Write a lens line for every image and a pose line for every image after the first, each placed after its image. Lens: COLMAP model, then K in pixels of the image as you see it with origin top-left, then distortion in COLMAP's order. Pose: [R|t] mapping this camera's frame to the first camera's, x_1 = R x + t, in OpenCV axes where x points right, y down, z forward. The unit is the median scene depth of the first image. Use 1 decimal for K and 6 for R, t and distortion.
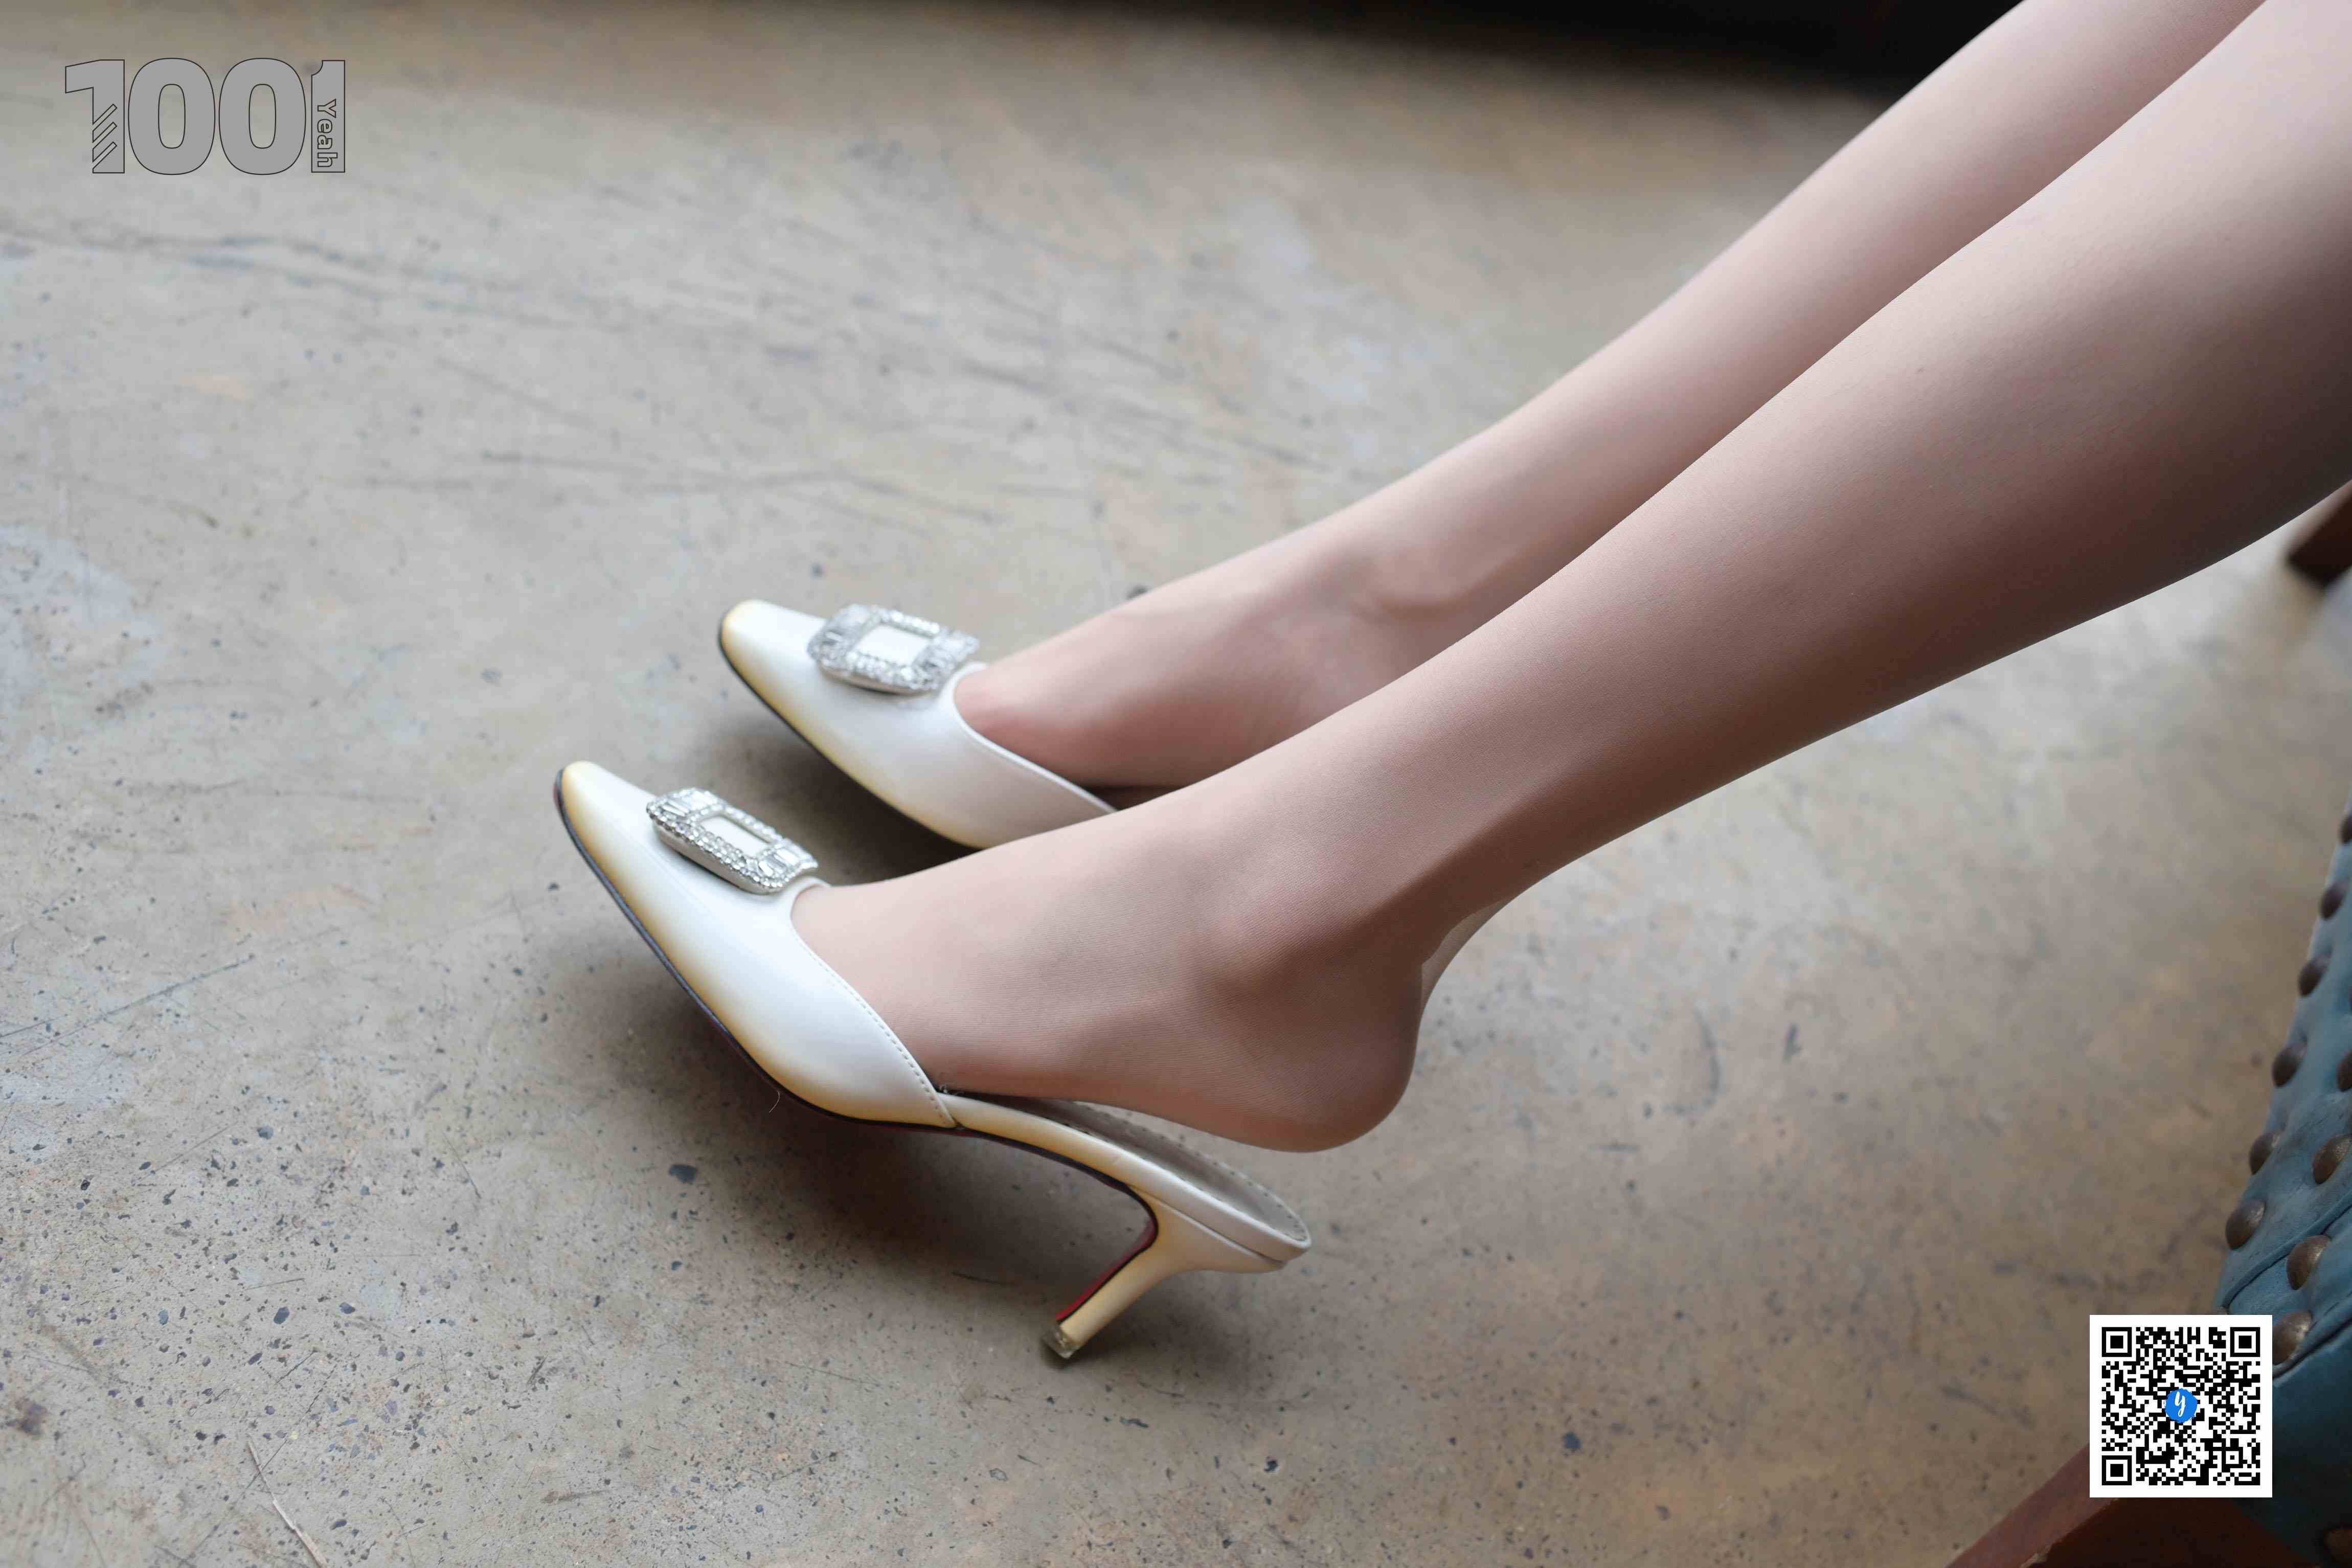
lens RADIAL K [[2358.5, 0, 1175.7], [0, 2358.5, 779.1], [0, 0, 1]] dist [0.004600, 0.000000]
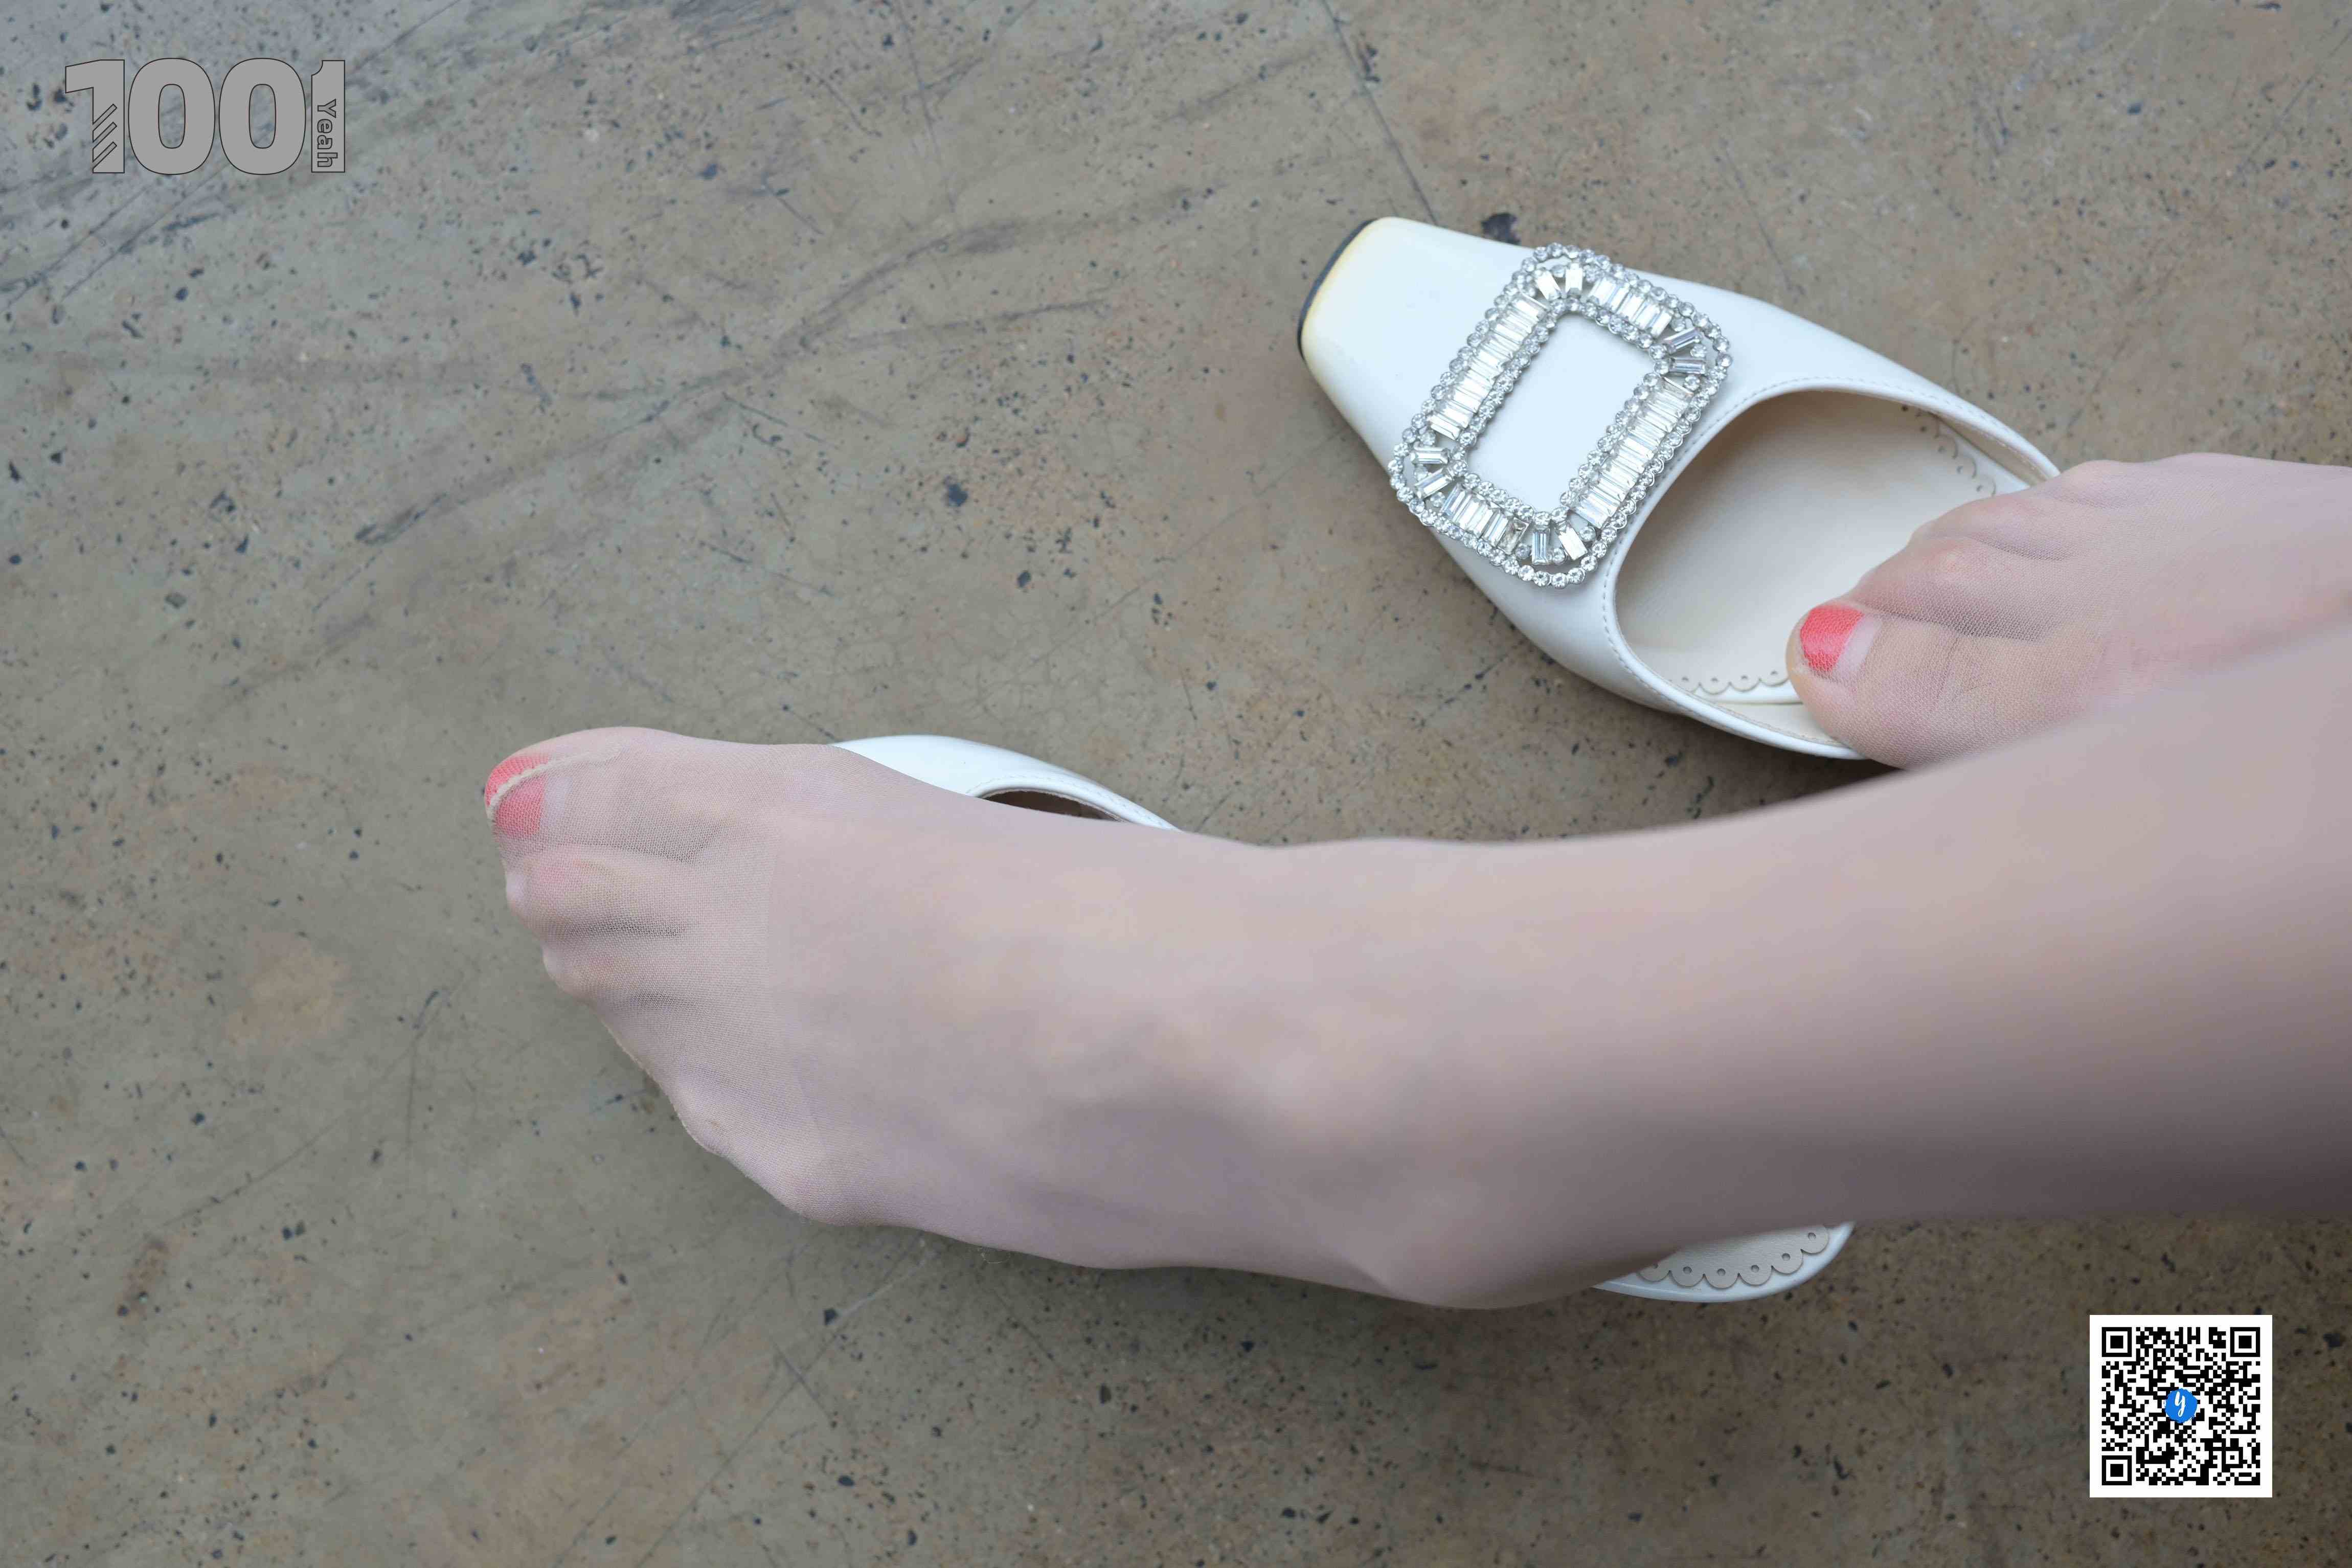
lens RADIAL K [[2358.5, 0, 1180.9], [0, 2358.5, 776.1], [0, 0, 1]] dist [0.004600, 0.000000]
pose [[0.921841, -0.231029, -0.311184, 0.068531], [0.380827, 0.689062, 0.616575, -0.418888], [0.071978, -0.686891, 0.723187, 0.608405]]
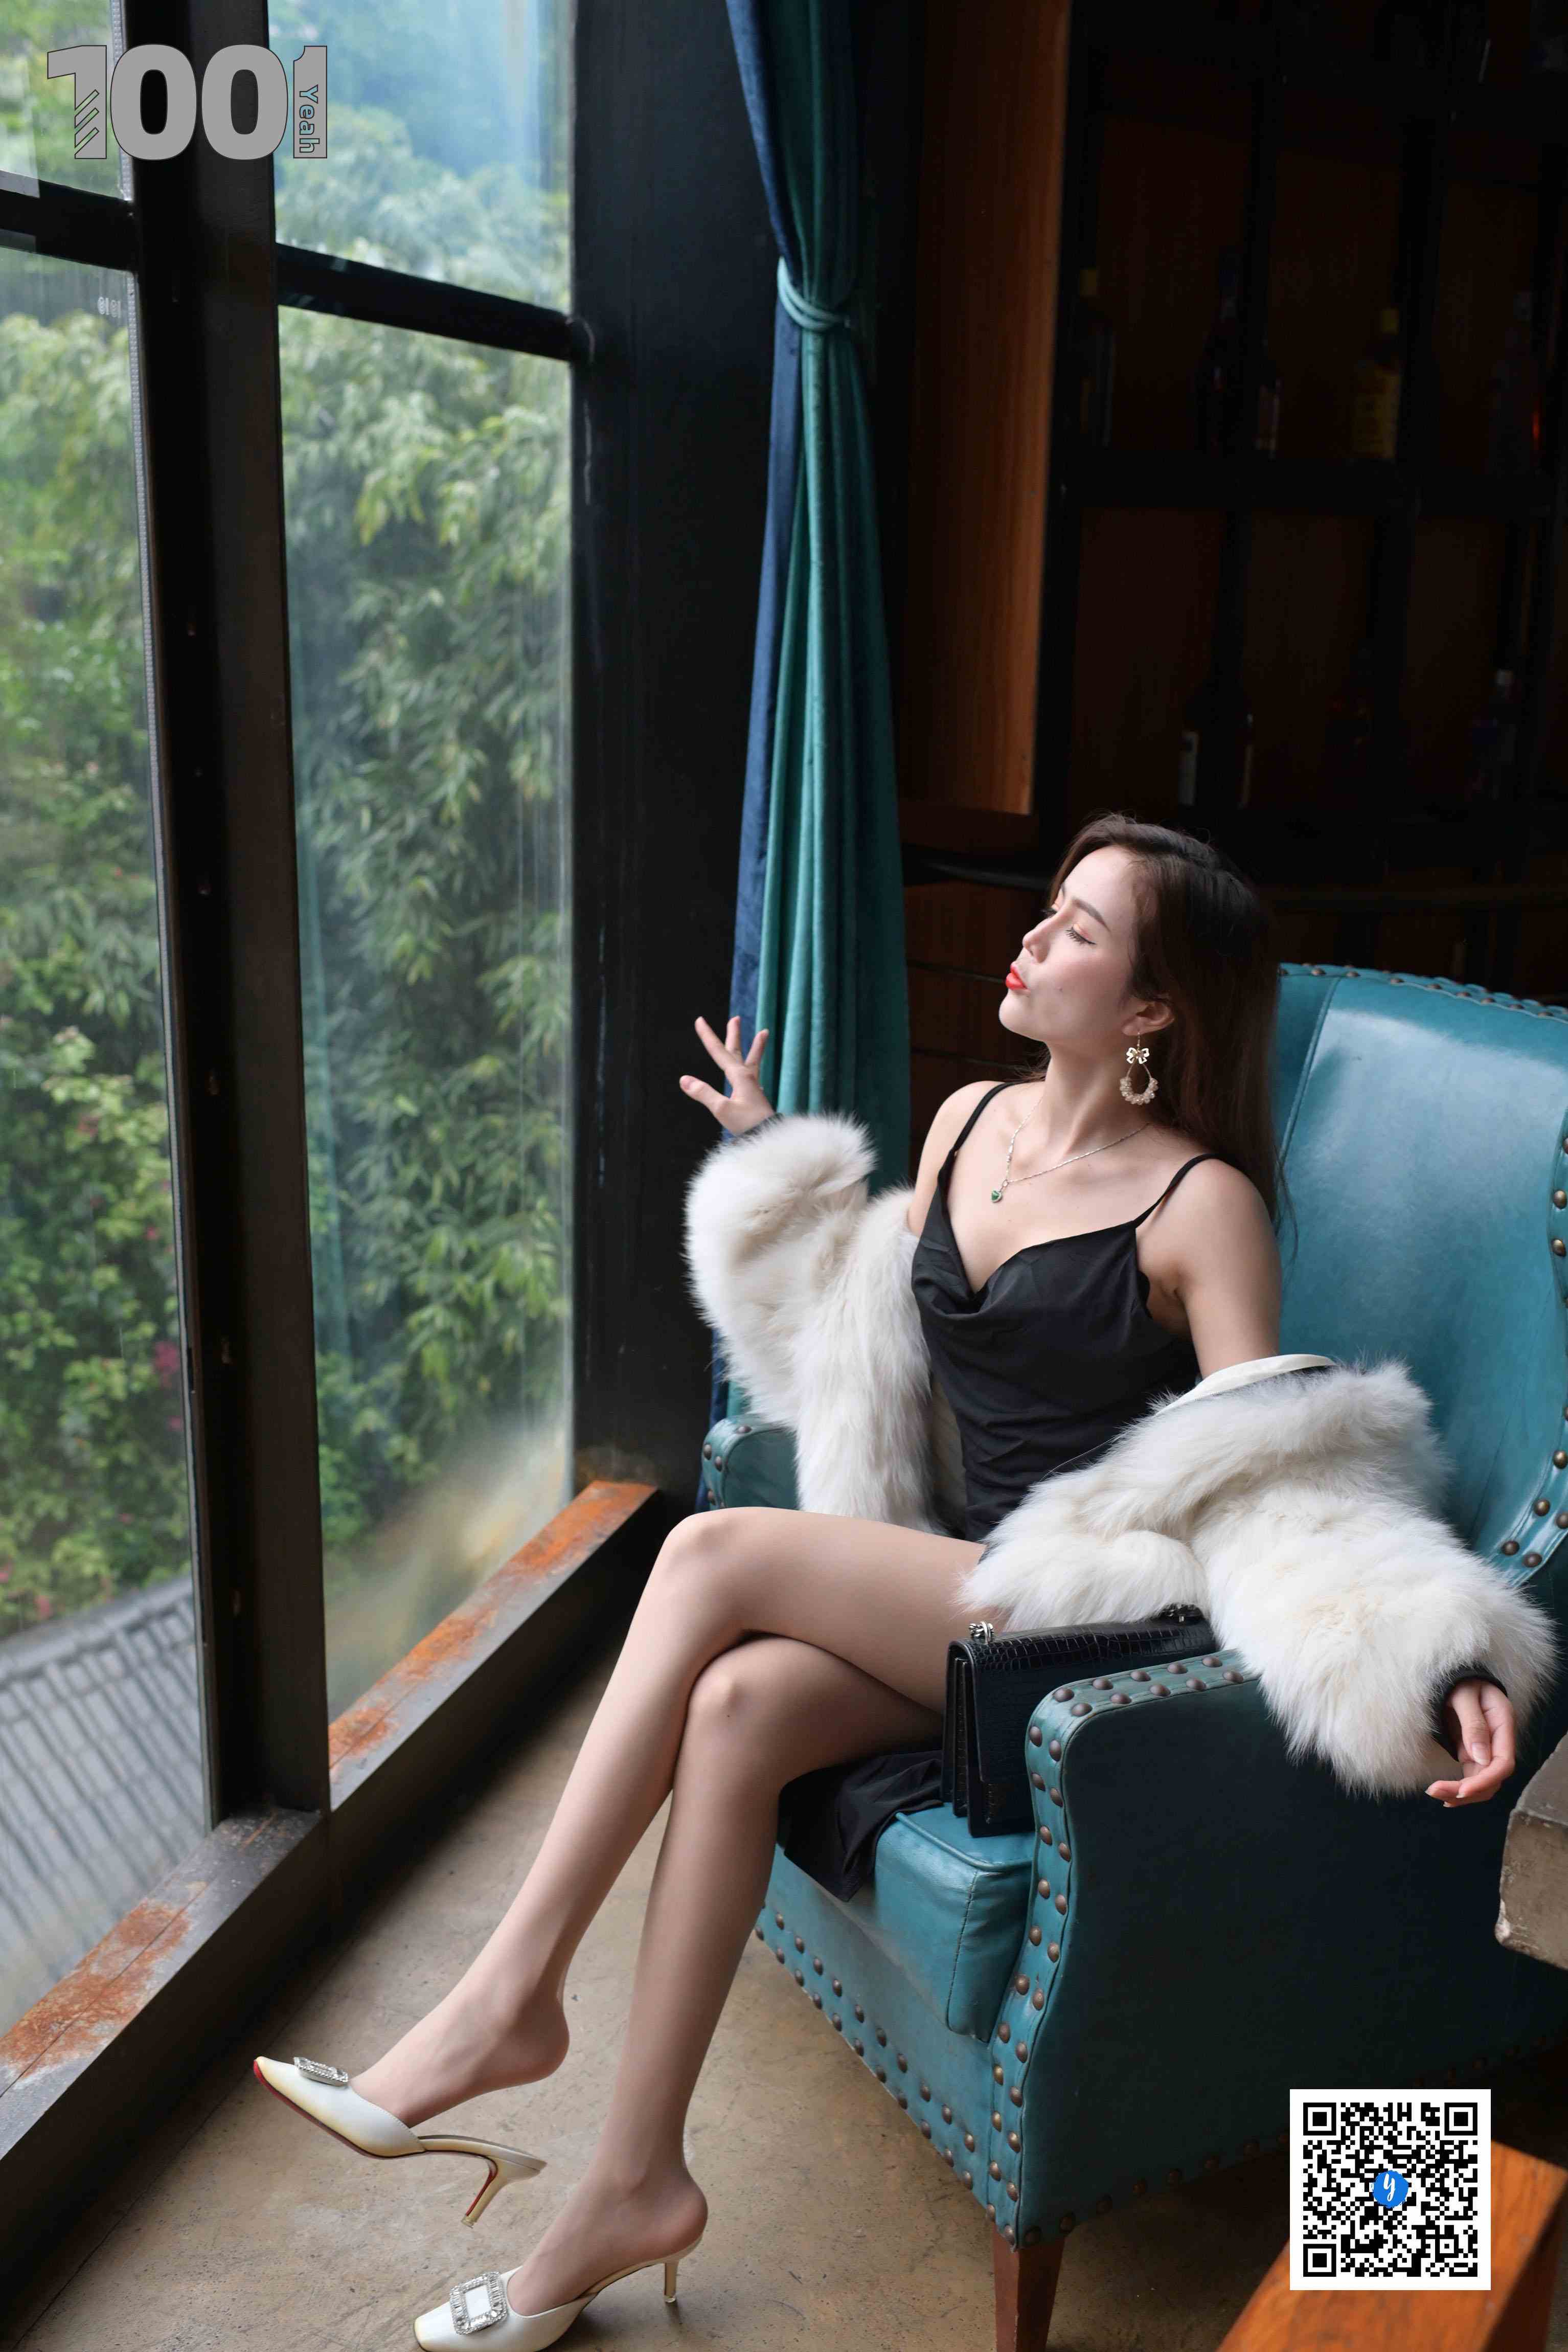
lens RADIAL K [[2358.5, 0, 804.1], [0, 2358.5, 1193.2], [0, 0, 1]] dist [0.004600, 0.000000]
pose [[0.523002, -0.489419, 0.697809, -1.006203], [0.727875, 0.682439, -0.066897, -0.546607], [-0.443472, 0.542905, 0.713153, -1.534420]]
